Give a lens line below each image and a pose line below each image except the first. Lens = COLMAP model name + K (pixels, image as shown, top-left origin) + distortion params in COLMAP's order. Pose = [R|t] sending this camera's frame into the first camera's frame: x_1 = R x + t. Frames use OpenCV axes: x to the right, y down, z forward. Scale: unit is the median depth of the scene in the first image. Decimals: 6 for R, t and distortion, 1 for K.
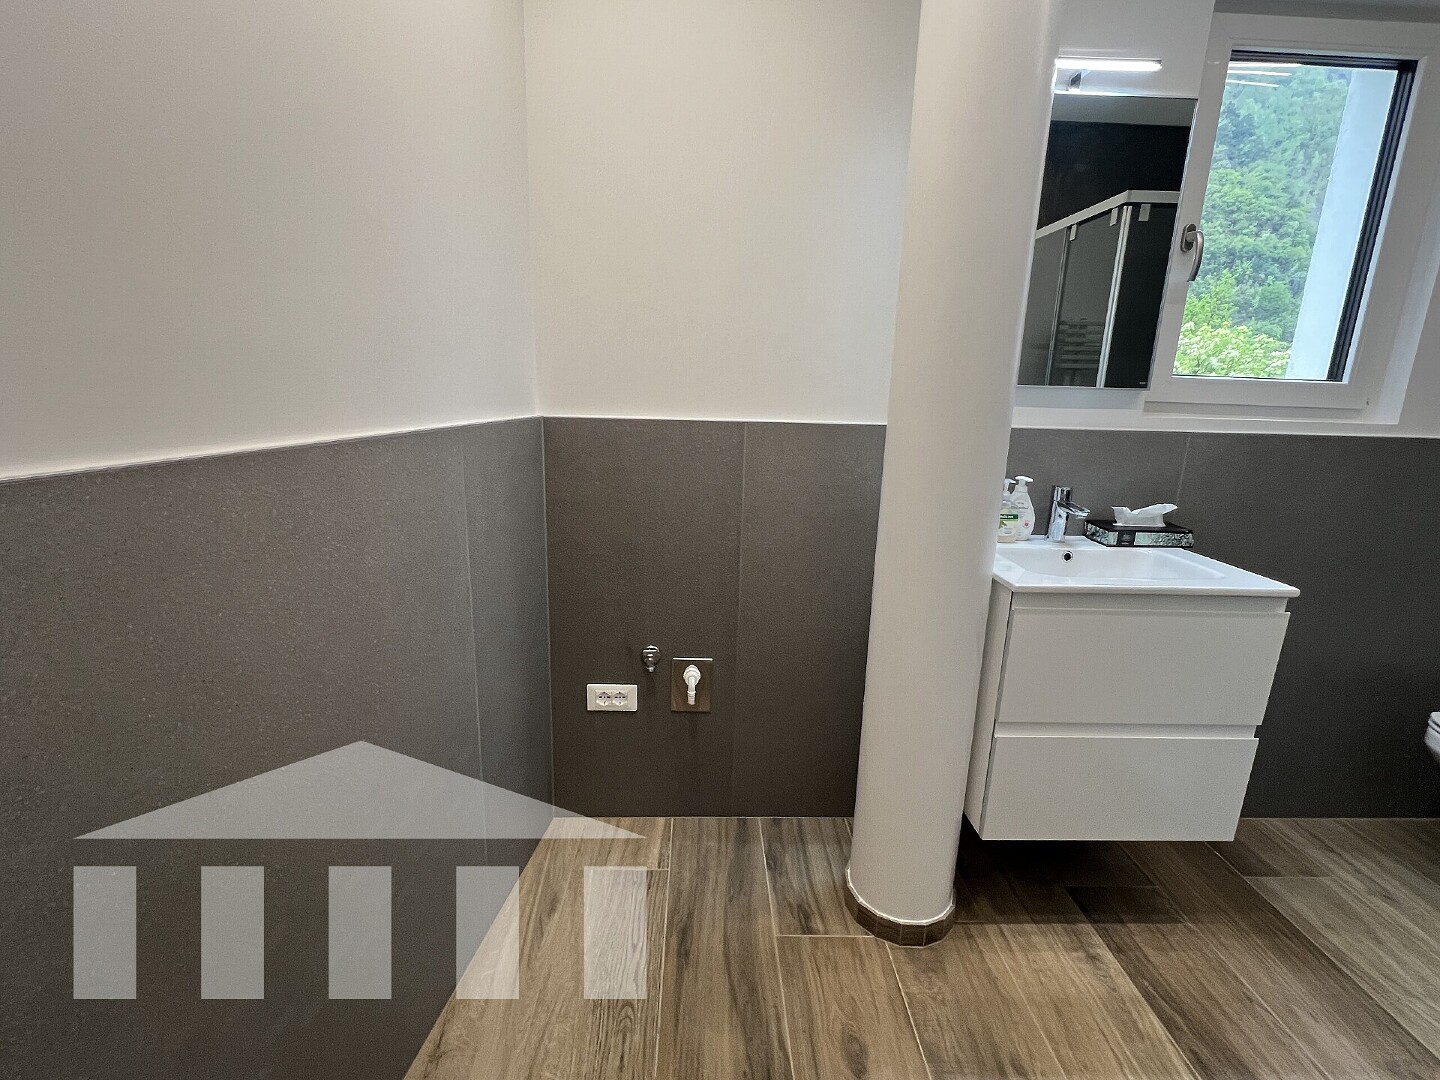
lens RADIAL K [[652.4, 0, 719.2], [0, 652.4, 542.6], [0, 0, 1]] dist [0.000564, -0.001429]
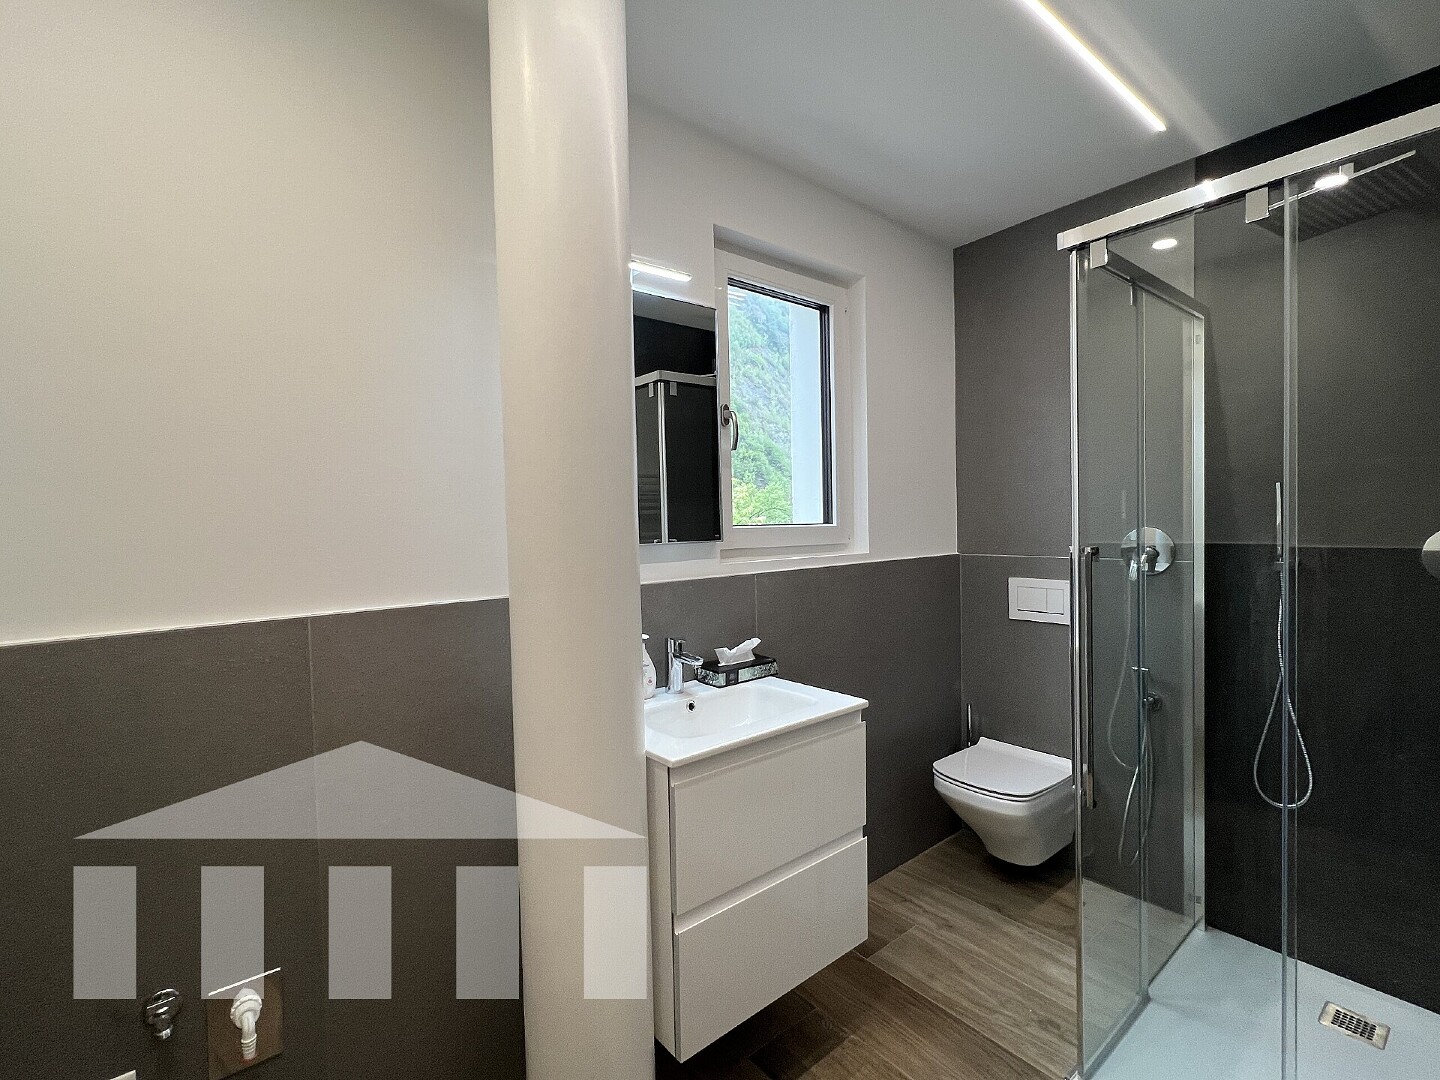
lens RADIAL K [[652.4, 0, 708.5], [0, 652.4, 544.2], [0, 0, 1]] dist [0.000564, -0.001429]
pose [[0.795367, -0.065841, 0.602541, -0.039237], [0.183916, 0.973432, -0.136403, -0.079155], [-0.577552, 0.219308, 0.786345, 0.129118]]
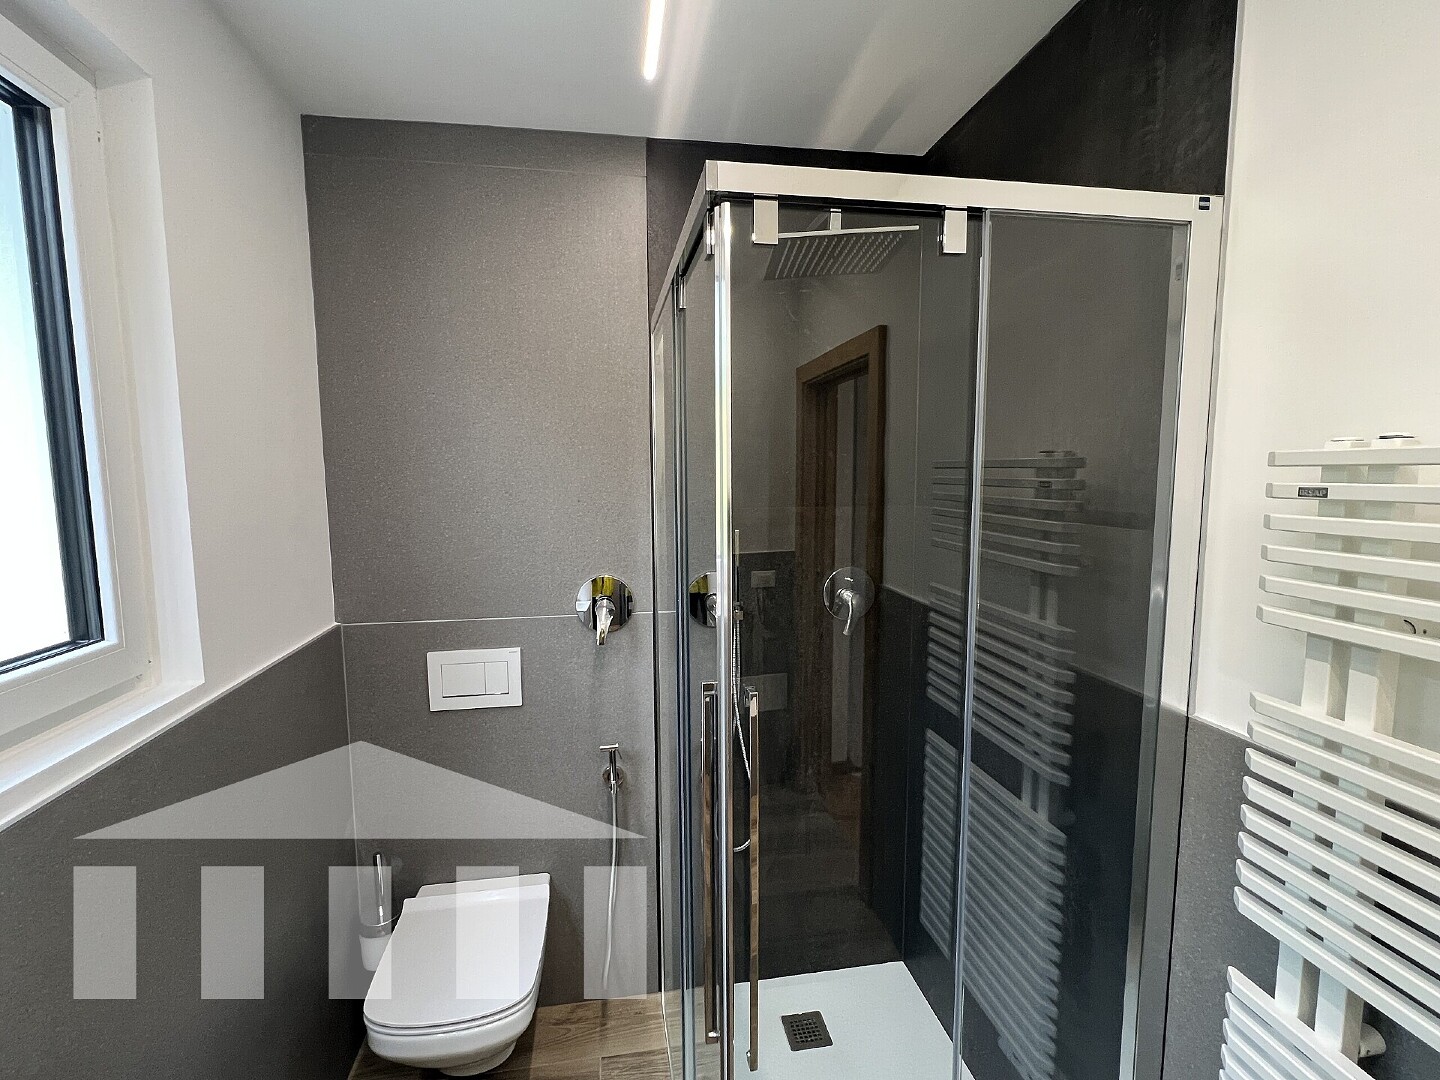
lens RADIAL K [[652.4, 0, 712.6], [0, 652.4, 542.1], [0, 0, 1]] dist [0.000564, -0.001429]
pose [[-0.137551, -0.132023, 0.981657, 0.366329], [0.236163, 0.958123, 0.161949, -0.316933], [-0.961929, 0.254107, -0.100612, 0.562236]]
